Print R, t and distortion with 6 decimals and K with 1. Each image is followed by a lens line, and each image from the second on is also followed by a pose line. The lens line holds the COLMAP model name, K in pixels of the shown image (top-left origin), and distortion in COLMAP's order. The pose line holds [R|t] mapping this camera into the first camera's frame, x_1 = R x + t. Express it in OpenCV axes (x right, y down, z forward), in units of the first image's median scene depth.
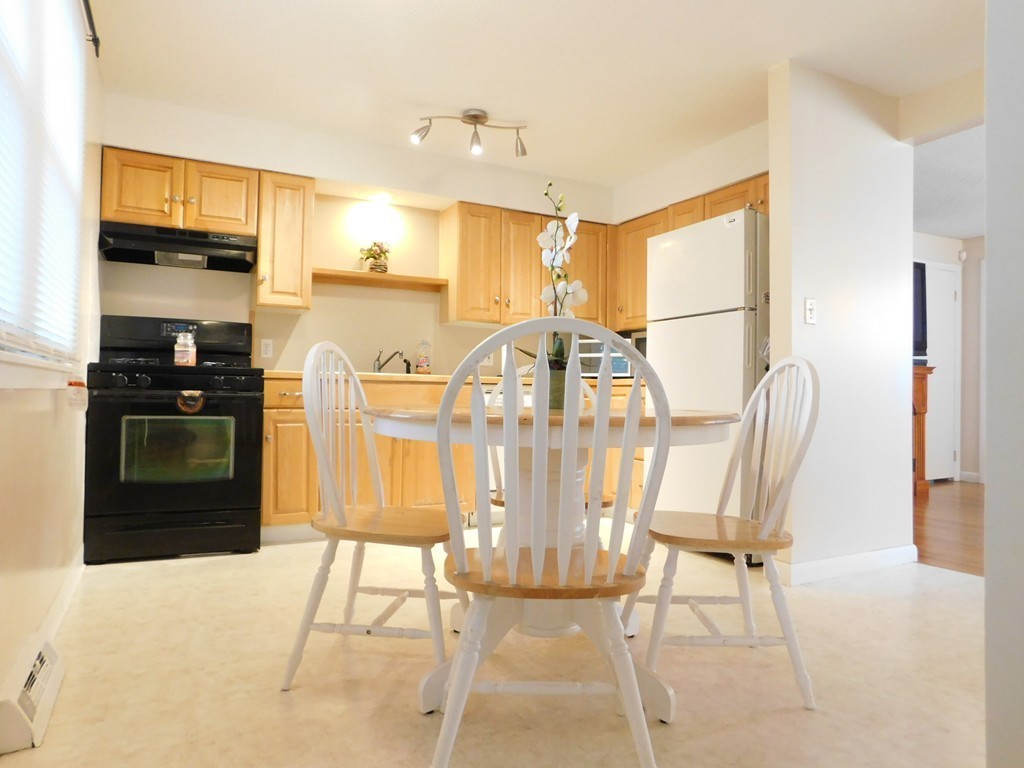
lens RADIAL K [[669.7, 0, 513.3], [0, 669.7, 388.7], [0, 0, 1]] dist [-0.075159, 0.065601]
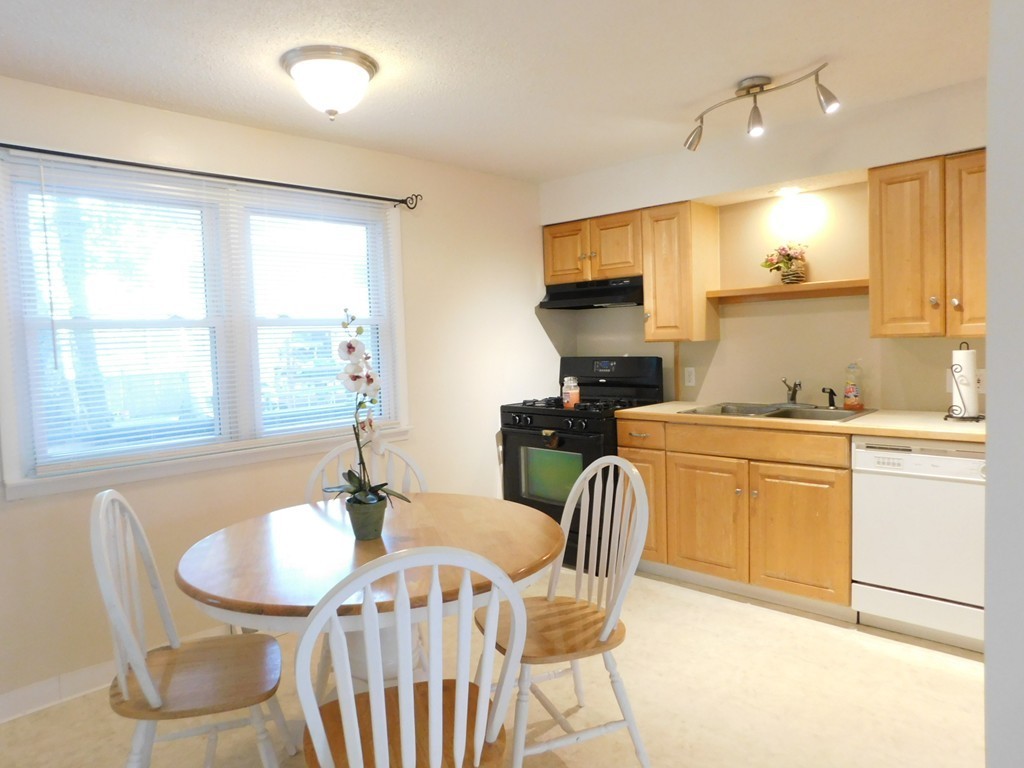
lens RADIAL K [[669.7, 0, 513.3], [0, 669.7, 388.7], [0, 0, 1]] dist [-0.075159, 0.065601]
pose [[0.320784, 0.039282, -0.946337, 0.559919], [0.044285, 0.997425, 0.056414, -0.125900], [0.946116, -0.060005, 0.318219, 0.487234]]
